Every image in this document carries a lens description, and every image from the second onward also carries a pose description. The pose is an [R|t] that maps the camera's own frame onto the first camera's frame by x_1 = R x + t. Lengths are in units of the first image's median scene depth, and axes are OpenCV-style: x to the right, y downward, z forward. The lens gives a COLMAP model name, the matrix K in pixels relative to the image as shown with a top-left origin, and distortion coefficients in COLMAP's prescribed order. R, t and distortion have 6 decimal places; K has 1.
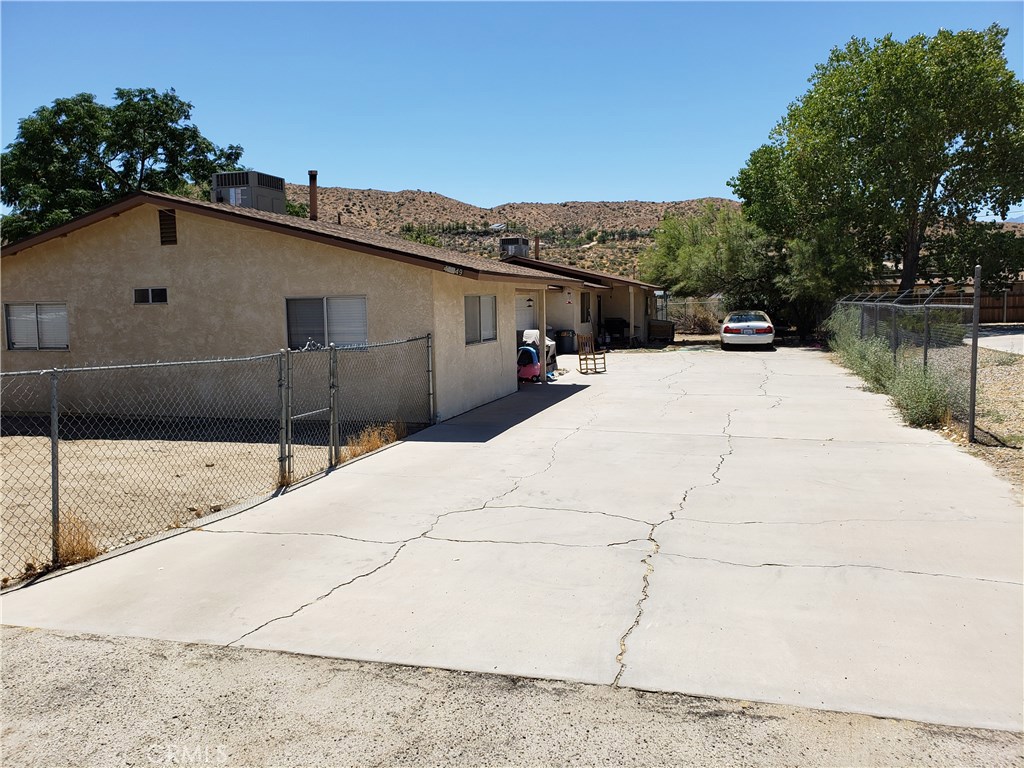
lens RADIAL K [[781.2, 0, 488.7], [0, 781.2, 364.9], [0, 0, 1]] dist [0.036819, -0.028952]
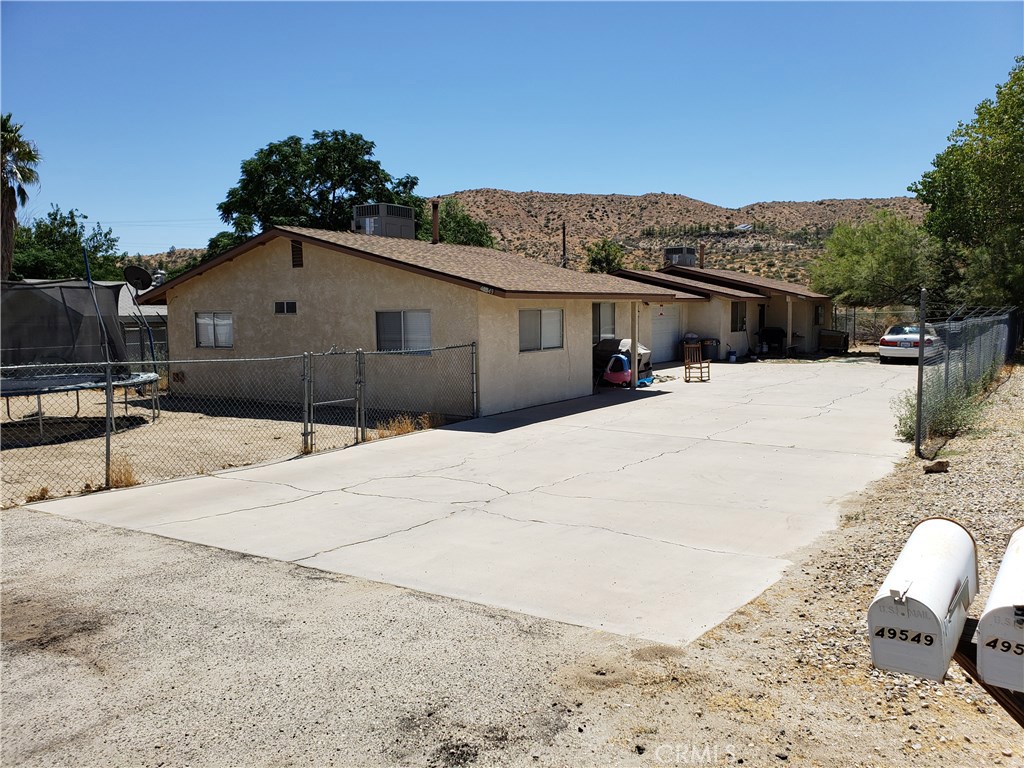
lens RADIAL K [[781.2, 0, 521.7], [0, 781.2, 374.9], [0, 0, 1]] dist [0.036819, -0.028952]
pose [[0.962578, 0.031903, -0.269120, 0.282283], [-0.029549, 0.999481, 0.012797, -0.006363], [0.269388, -0.004366, 0.963022, -0.123119]]
